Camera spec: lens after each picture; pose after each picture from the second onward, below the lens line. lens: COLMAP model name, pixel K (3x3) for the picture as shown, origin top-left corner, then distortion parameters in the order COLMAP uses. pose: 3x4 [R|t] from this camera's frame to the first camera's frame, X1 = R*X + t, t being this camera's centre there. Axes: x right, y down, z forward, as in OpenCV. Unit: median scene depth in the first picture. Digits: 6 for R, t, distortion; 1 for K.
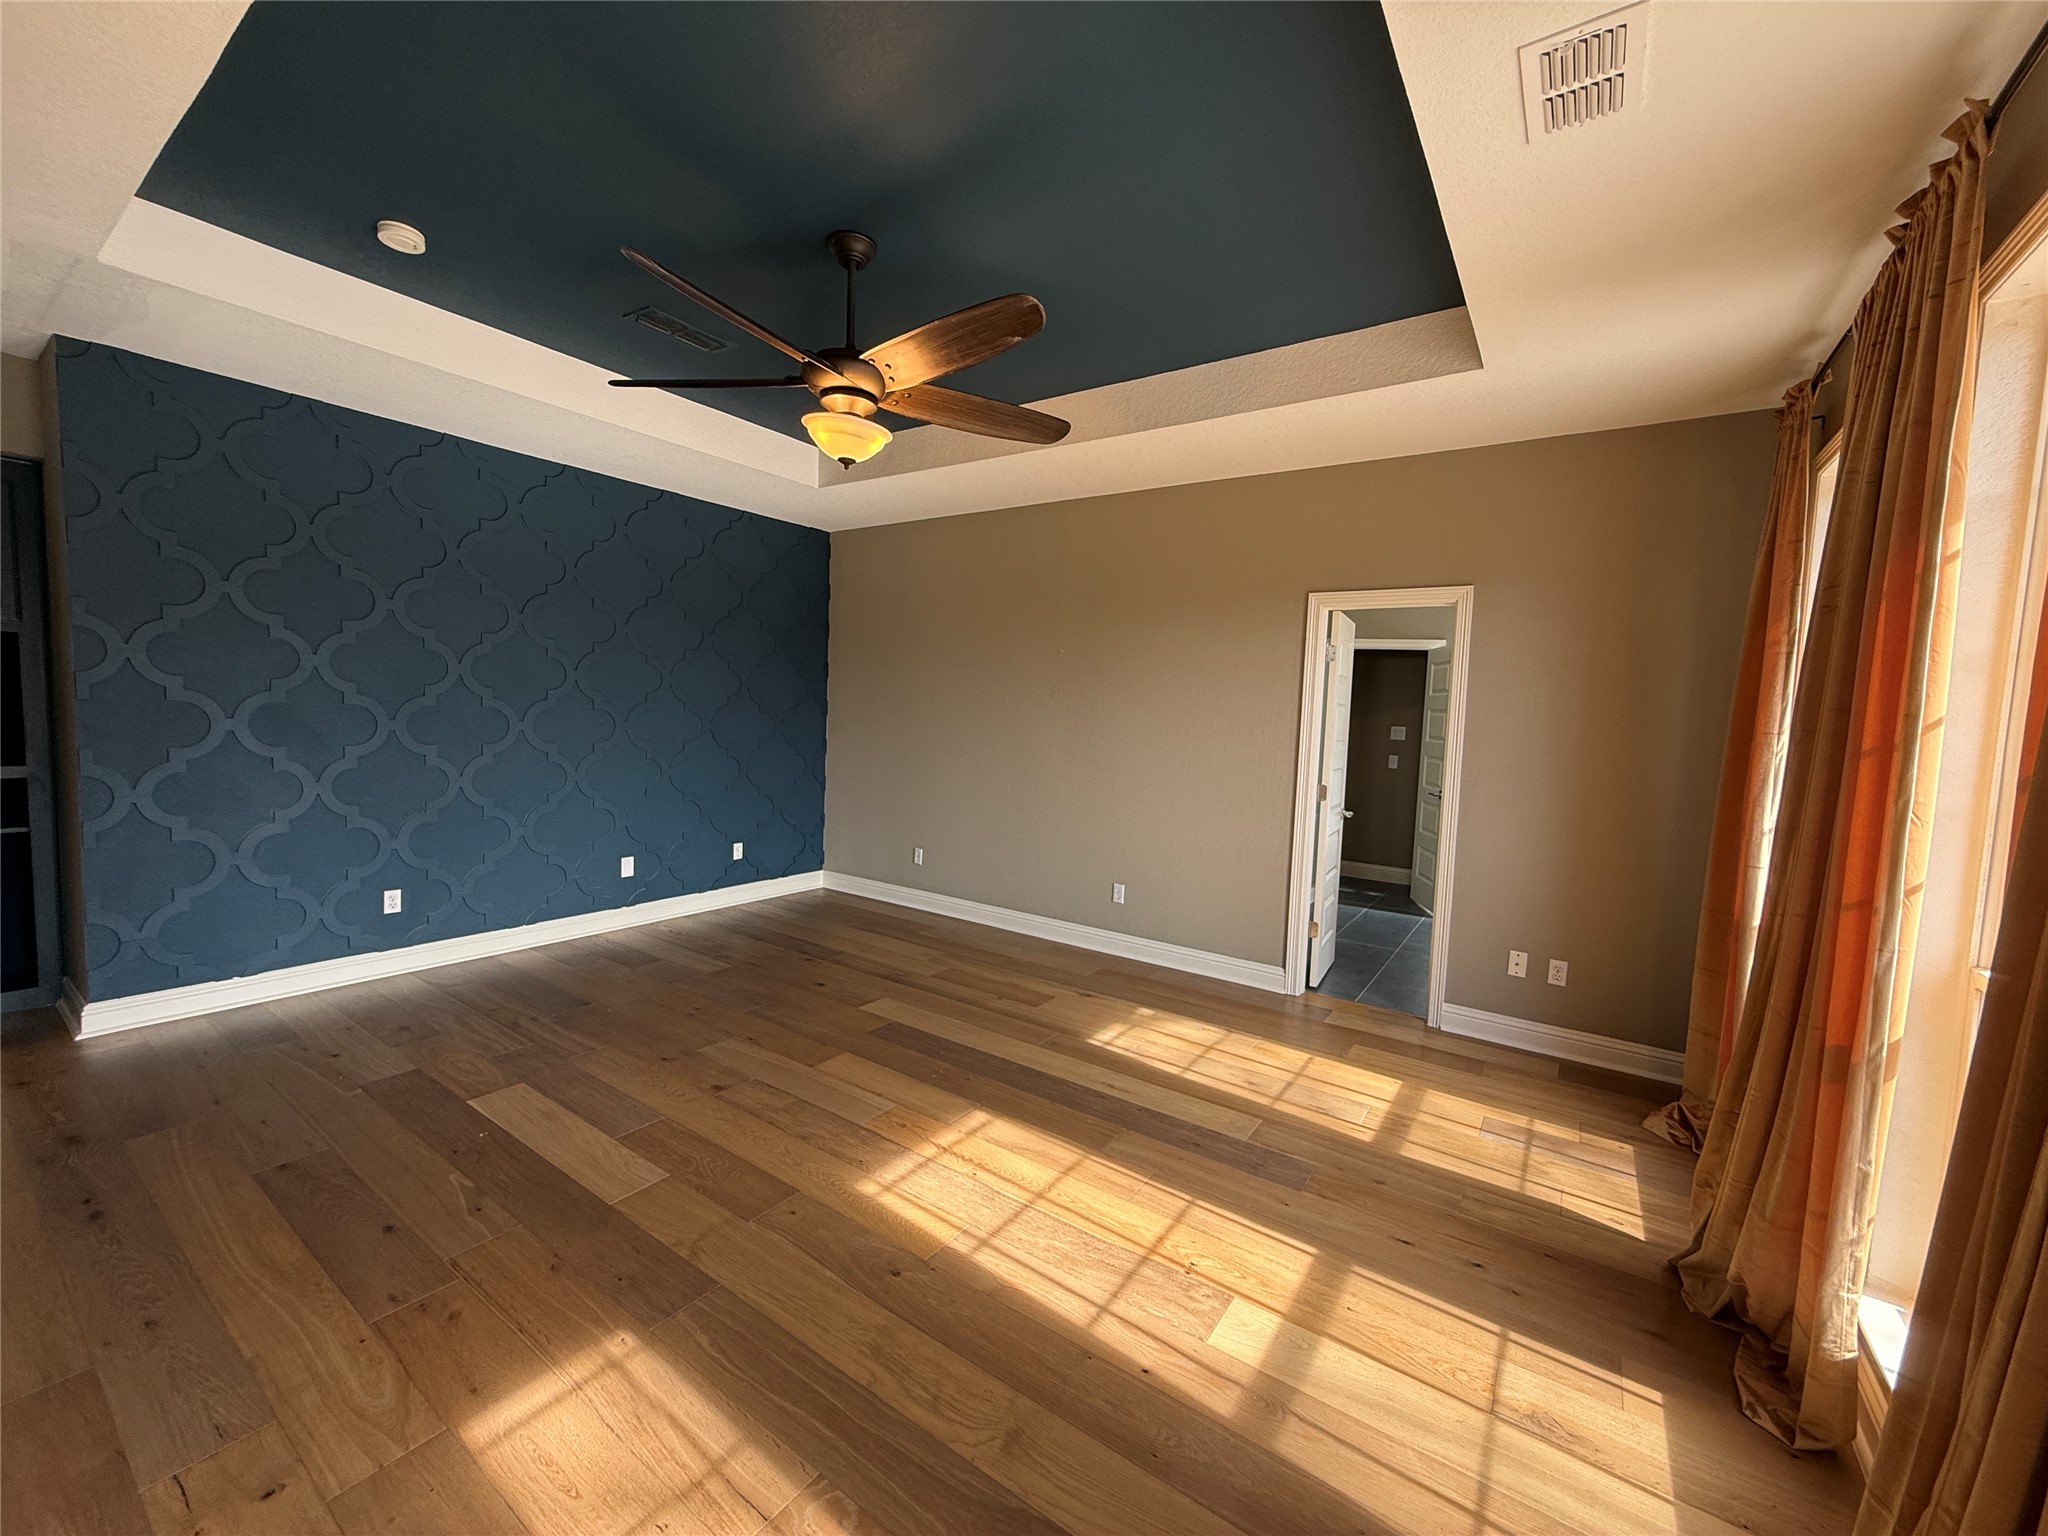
lens RADIAL K [[812.2, 0, 1019.3], [0, 812.2, 771.4], [0, 0, 1]] dist [0.001370, -0.000800]
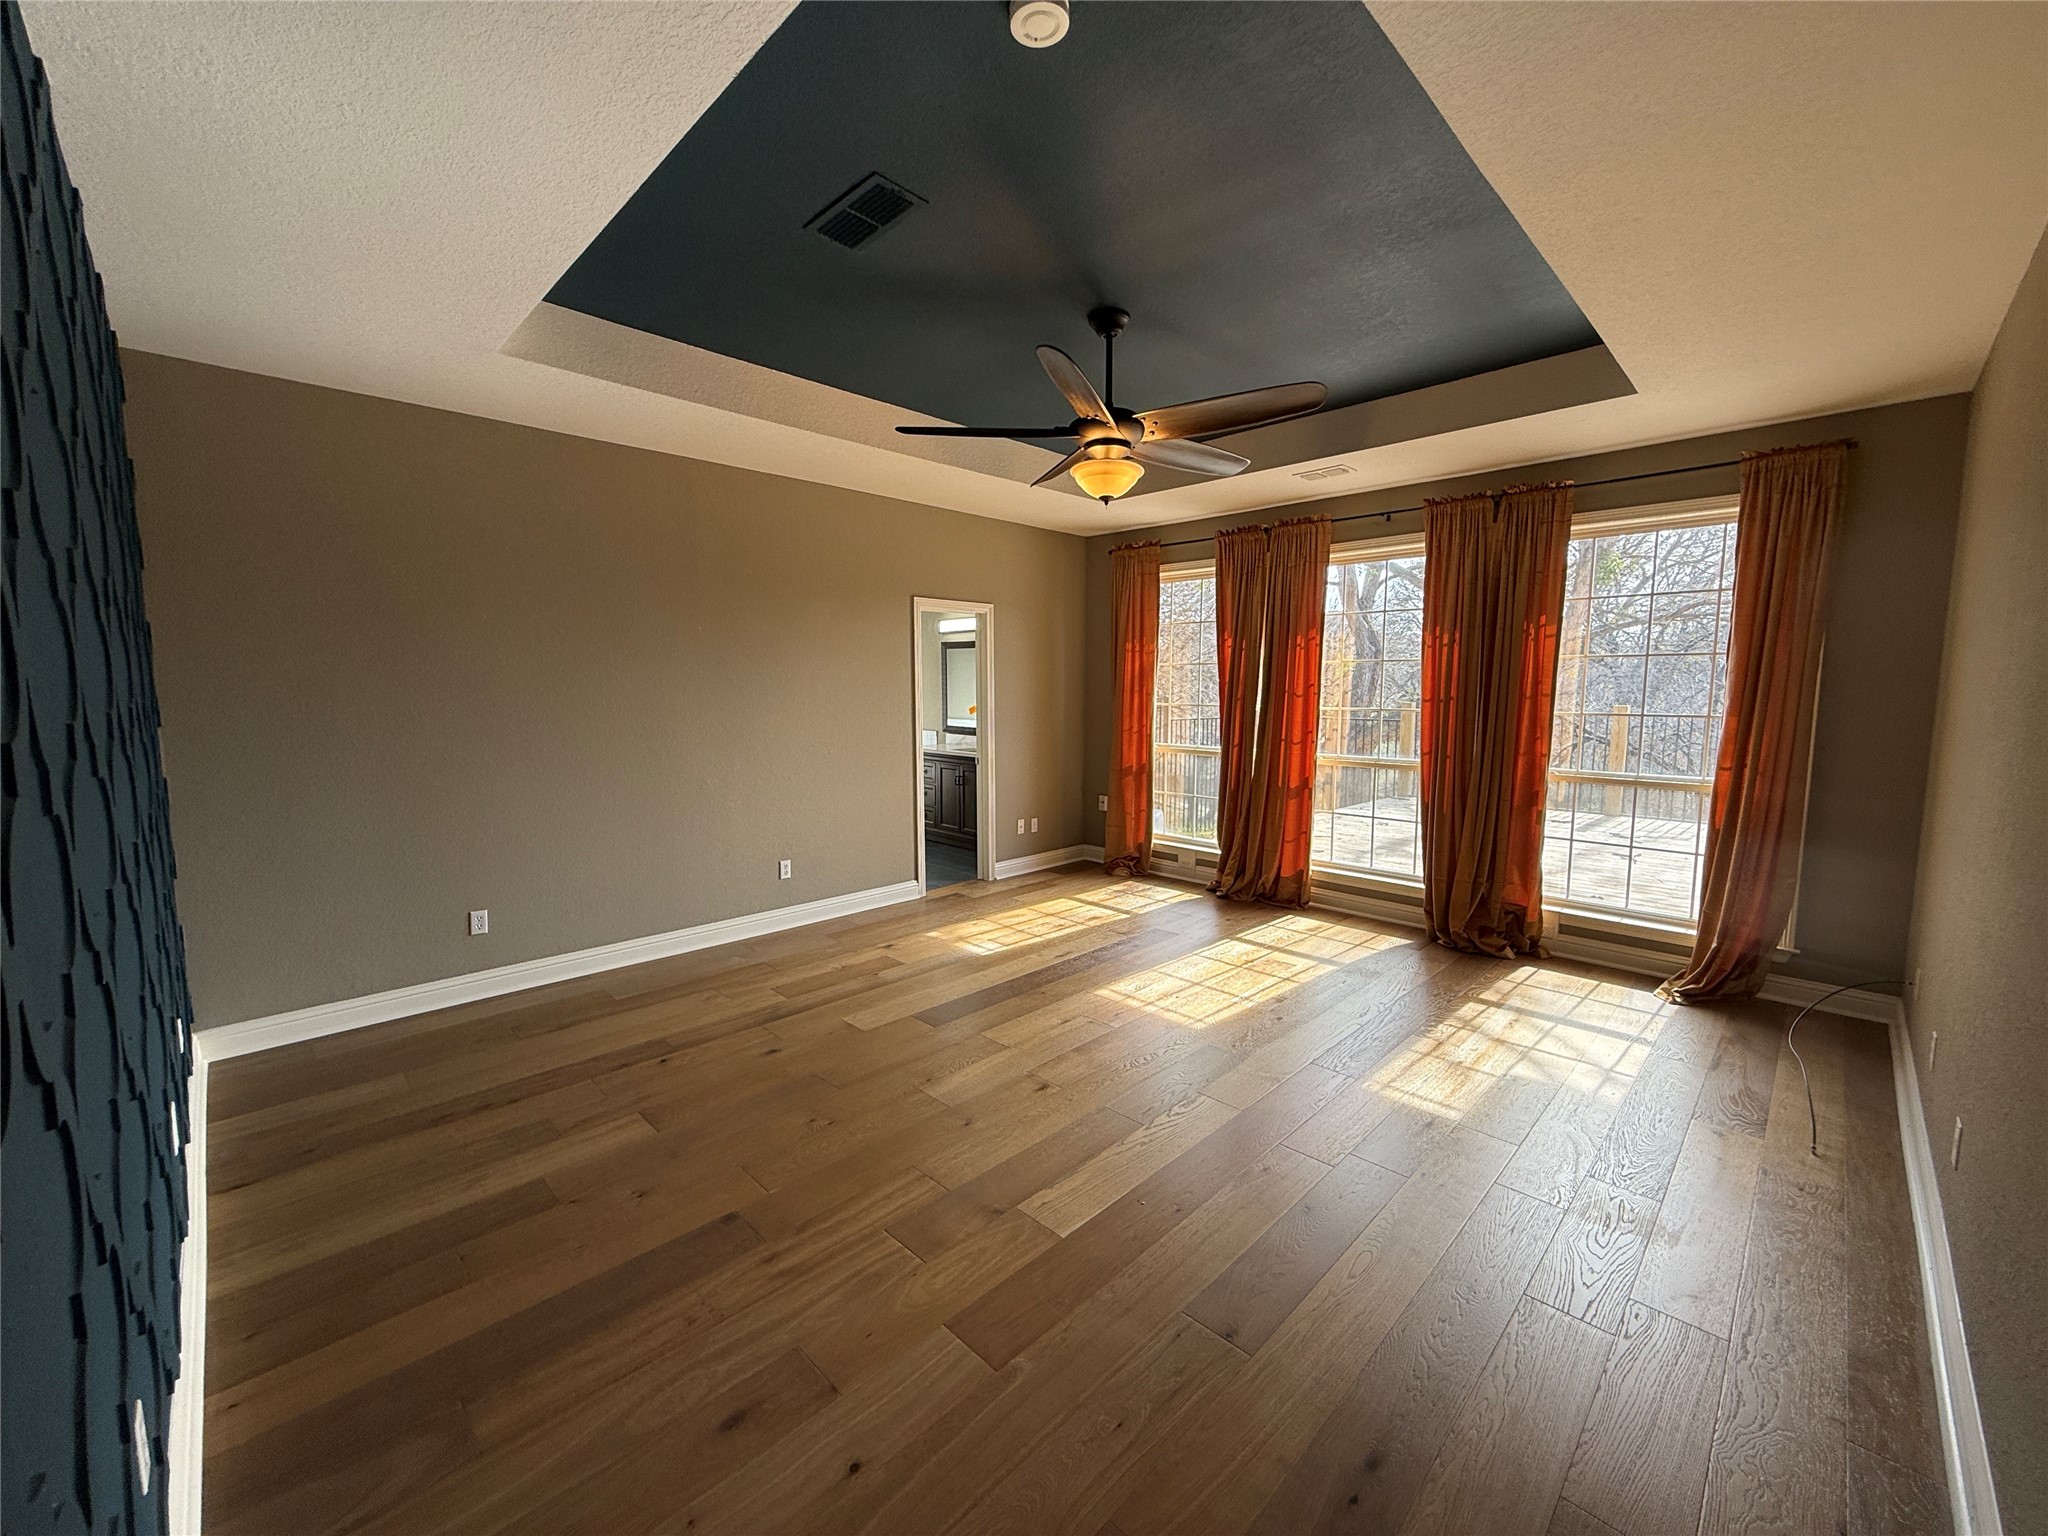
lens RADIAL K [[812.2, 0, 1020.1], [0, 812.2, 780.7], [0, 0, 1]] dist [0.001370, -0.000800]
pose [[0.178164, -0.157040, 0.971389, -1.065200], [0.082355, 0.986099, 0.144313, -0.111878], [-0.980548, 0.054287, 0.188621, 0.670442]]
